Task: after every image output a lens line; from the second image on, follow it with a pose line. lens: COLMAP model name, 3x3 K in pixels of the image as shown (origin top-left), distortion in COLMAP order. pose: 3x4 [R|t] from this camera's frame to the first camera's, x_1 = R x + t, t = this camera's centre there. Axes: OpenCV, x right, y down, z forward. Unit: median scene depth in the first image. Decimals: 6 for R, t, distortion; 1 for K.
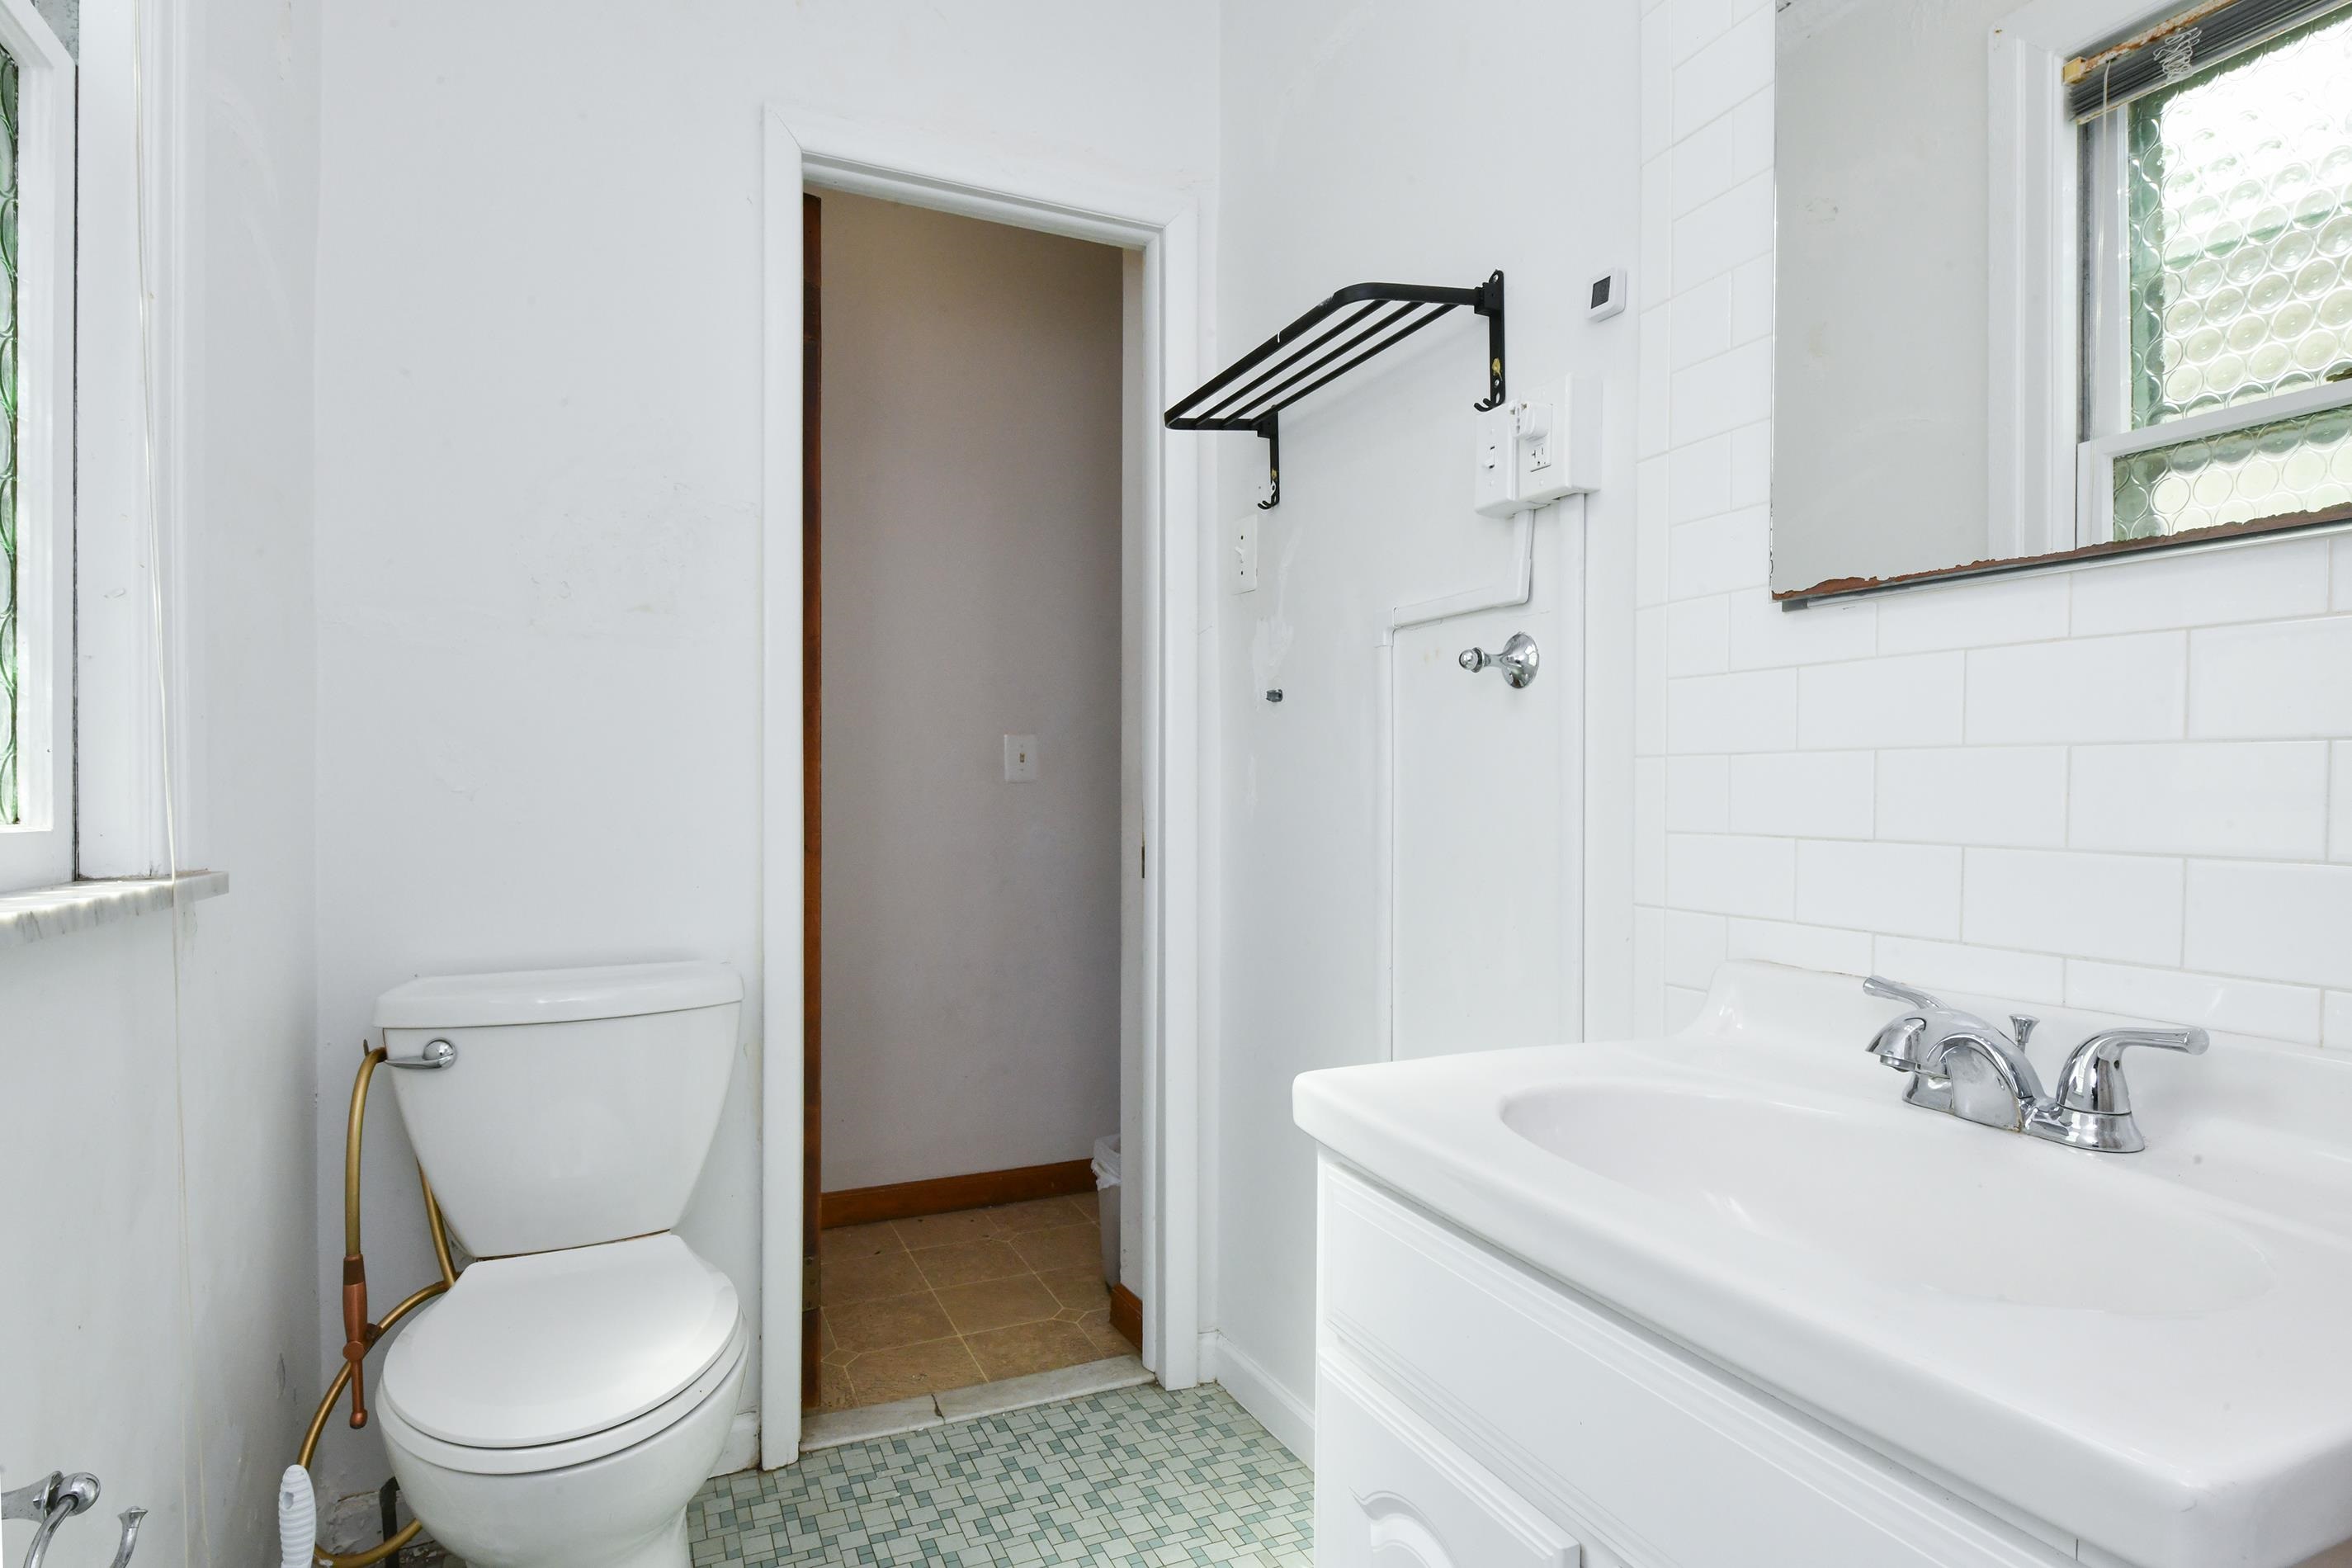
lens RADIAL K [[1222.2, 0, 1181.0], [0, 1222.2, 790.9], [0, 0, 1]] dist [-0.001862, -0.002068]
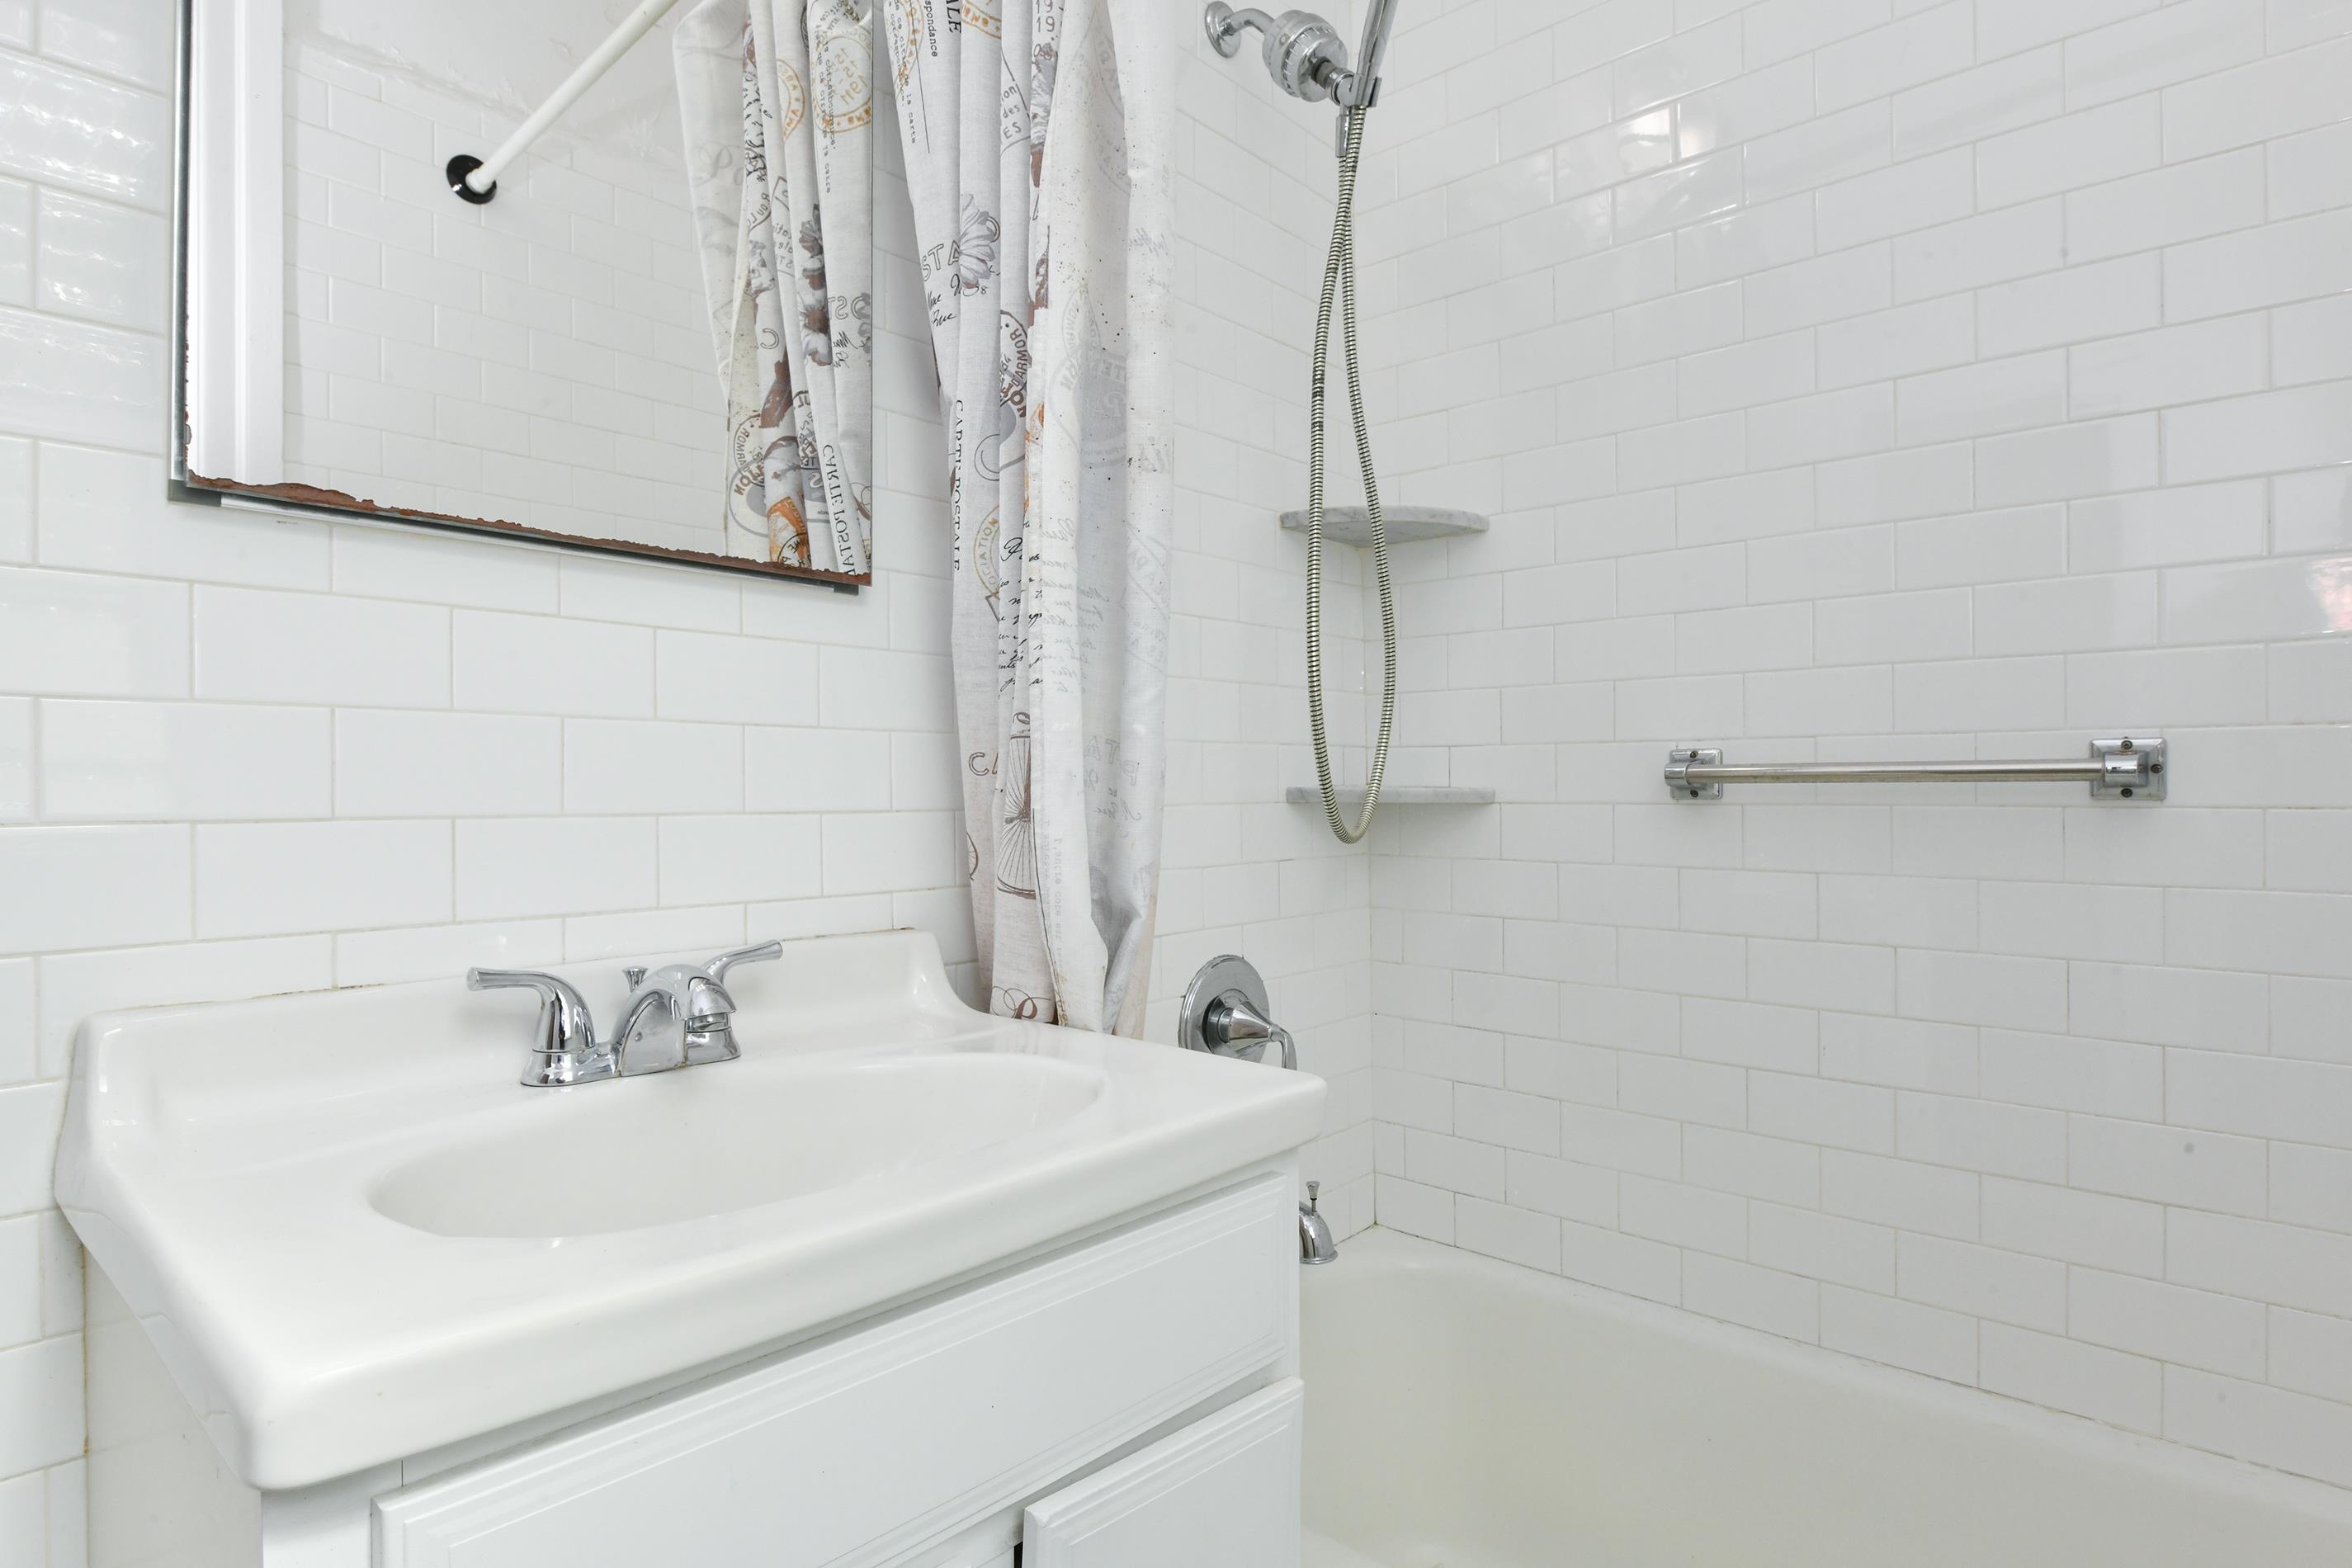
lens RADIAL K [[1222.2, 0, 1180.6], [0, 1222.2, 775.8], [0, 0, 1]] dist [-0.001862, -0.002068]
pose [[-0.398544, -0.005189, 0.917135, -0.480514], [-0.004006, 0.999984, 0.003917, 0.007575], [-0.917140, -0.002113, -0.398559, 0.960433]]
